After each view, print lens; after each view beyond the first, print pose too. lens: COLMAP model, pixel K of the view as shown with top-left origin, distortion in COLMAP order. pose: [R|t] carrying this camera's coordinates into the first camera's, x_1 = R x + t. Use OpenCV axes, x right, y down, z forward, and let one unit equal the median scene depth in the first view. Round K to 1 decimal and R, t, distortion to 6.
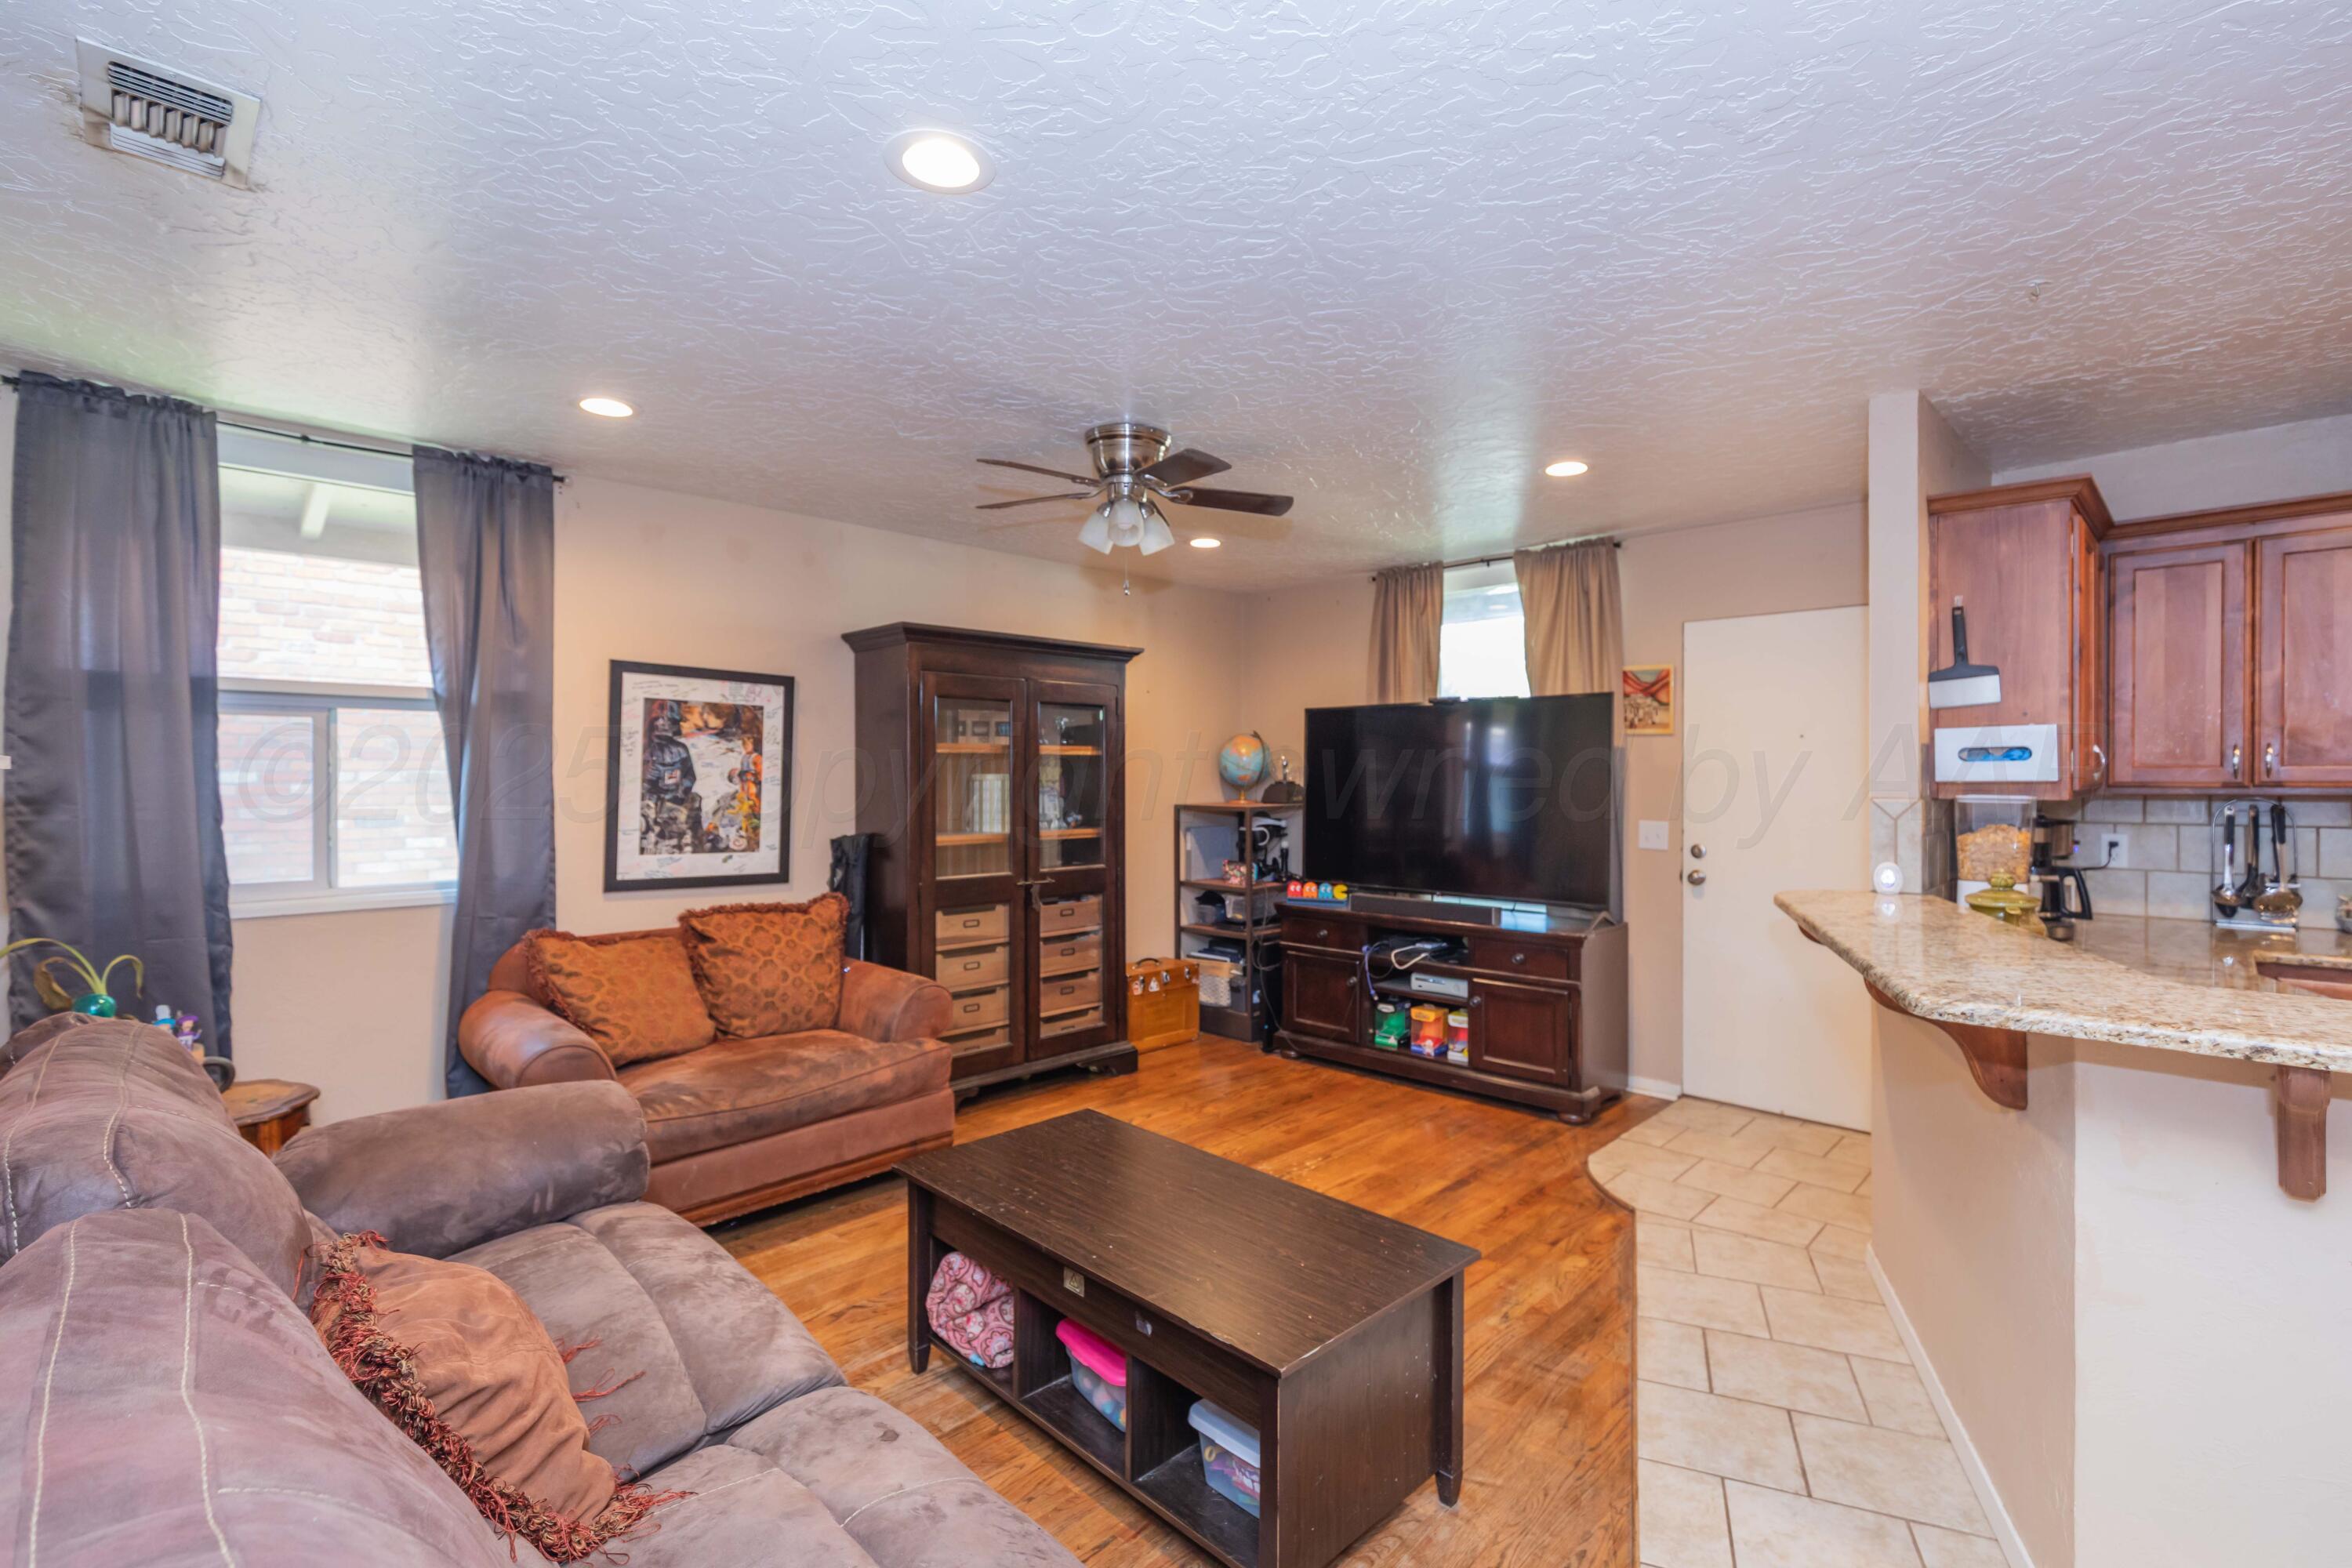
lens RADIAL K [[1050.1, 0, 1182.1], [0, 1050.1, 766.9], [0, 0, 1]] dist [-0.001321, -0.000210]
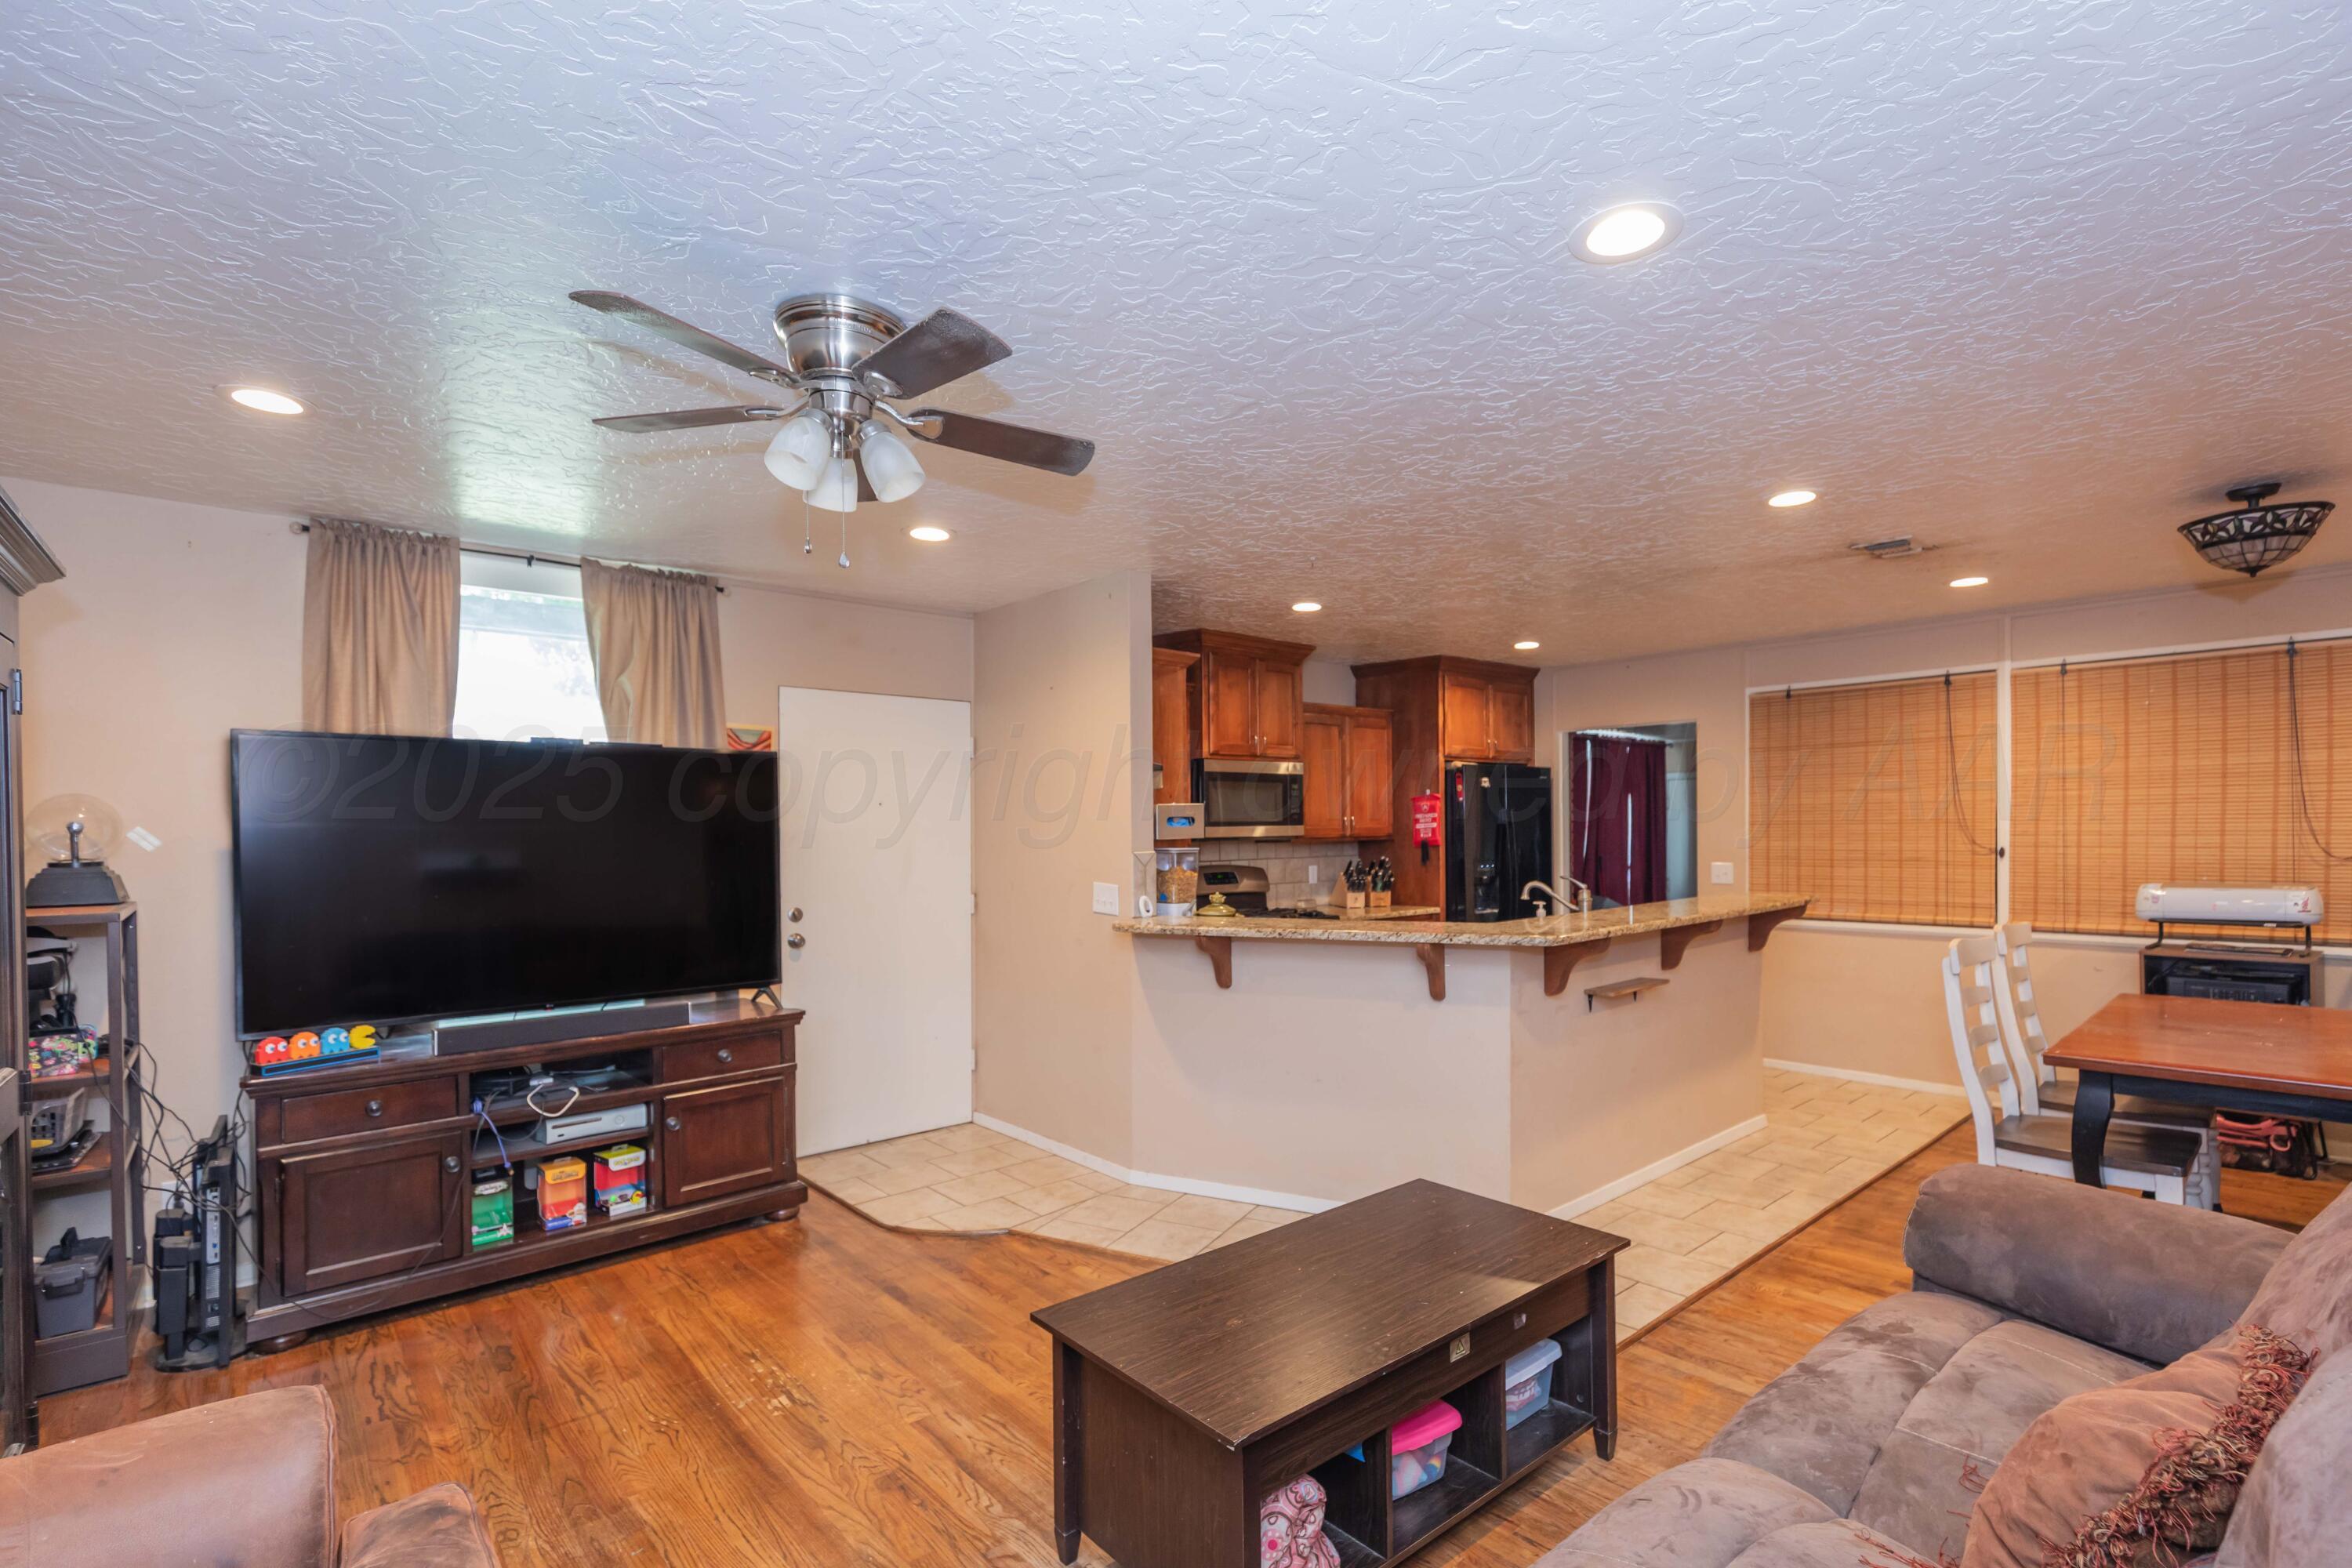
lens RADIAL K [[1109.3, 0, 1170.6], [0, 1109.3, 828.1], [0, 0, 1]] dist [-0.002967, -0.000291]
pose [[0.050015, 0.001912, 0.998747, -0.578498], [0.004800, 0.999986, -0.002155, 0.001208], [-0.998737, 0.004902, 0.050006, 0.607319]]
